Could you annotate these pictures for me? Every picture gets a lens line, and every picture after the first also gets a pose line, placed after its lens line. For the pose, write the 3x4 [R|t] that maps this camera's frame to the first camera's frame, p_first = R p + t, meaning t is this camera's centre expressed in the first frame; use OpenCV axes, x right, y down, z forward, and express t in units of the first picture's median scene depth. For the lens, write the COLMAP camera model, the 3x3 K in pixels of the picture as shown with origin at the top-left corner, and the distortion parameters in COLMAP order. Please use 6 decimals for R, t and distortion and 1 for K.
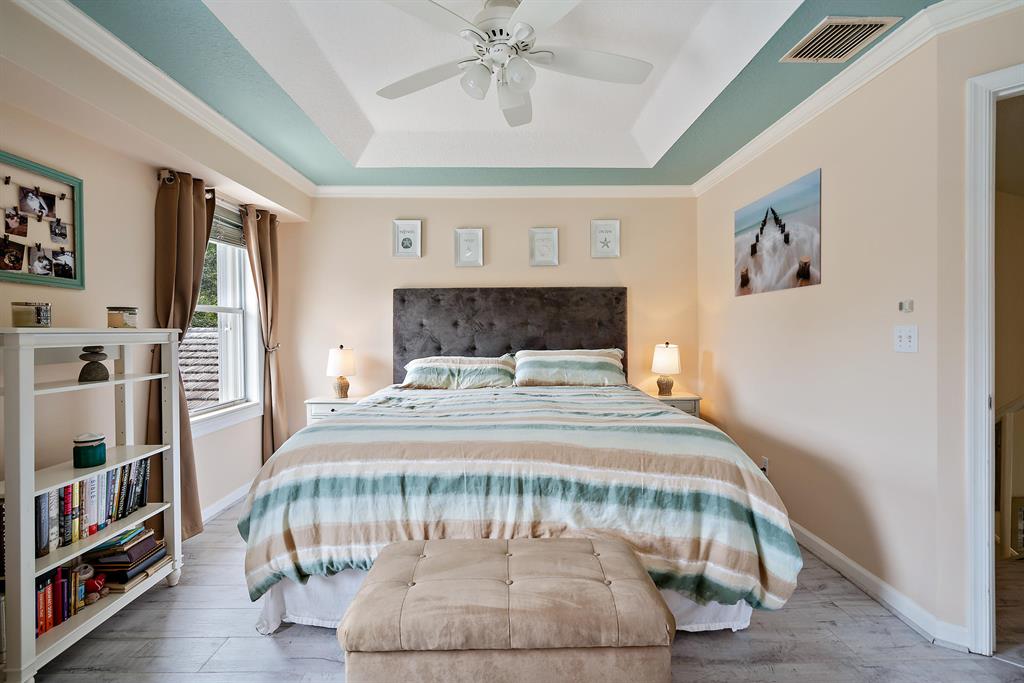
lens RADIAL K [[460.9, 0, 506.4], [0, 460.9, 337.0], [0, 0, 1]] dist [-0.004677, 0.001473]
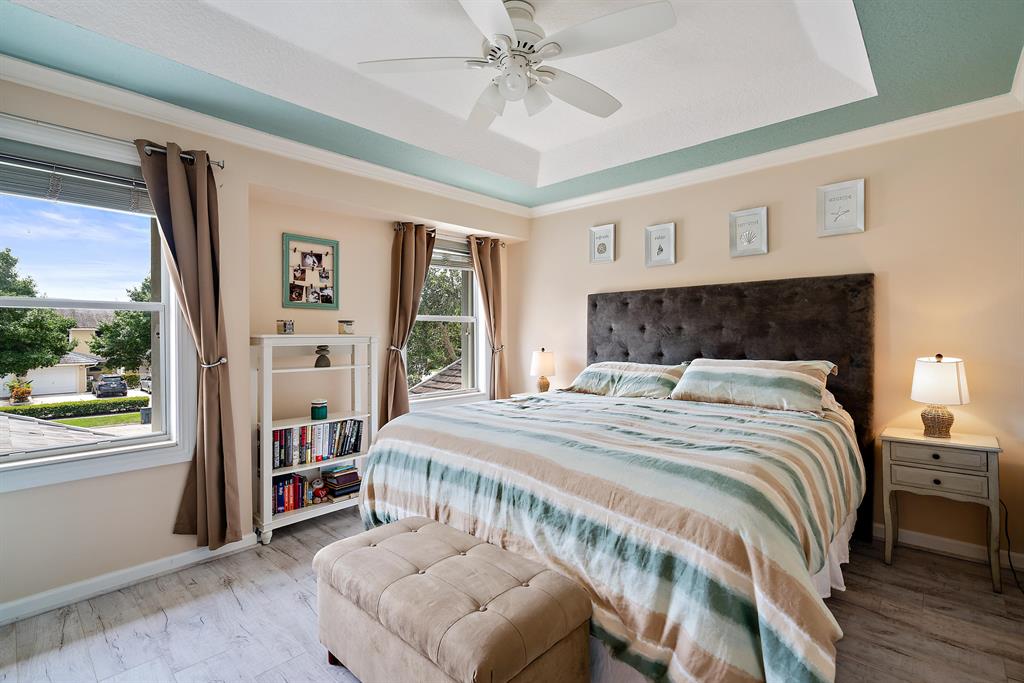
lens RADIAL K [[460.9, 0, 506.4], [0, 460.9, 337.0], [0, 0, 1]] dist [-0.004677, 0.001473]
pose [[0.734966, 0.004723, -0.678087, 0.632668], [-0.008585, 0.999960, -0.002341, -0.010845], [0.678050, 0.007541, 0.734978, 0.233598]]
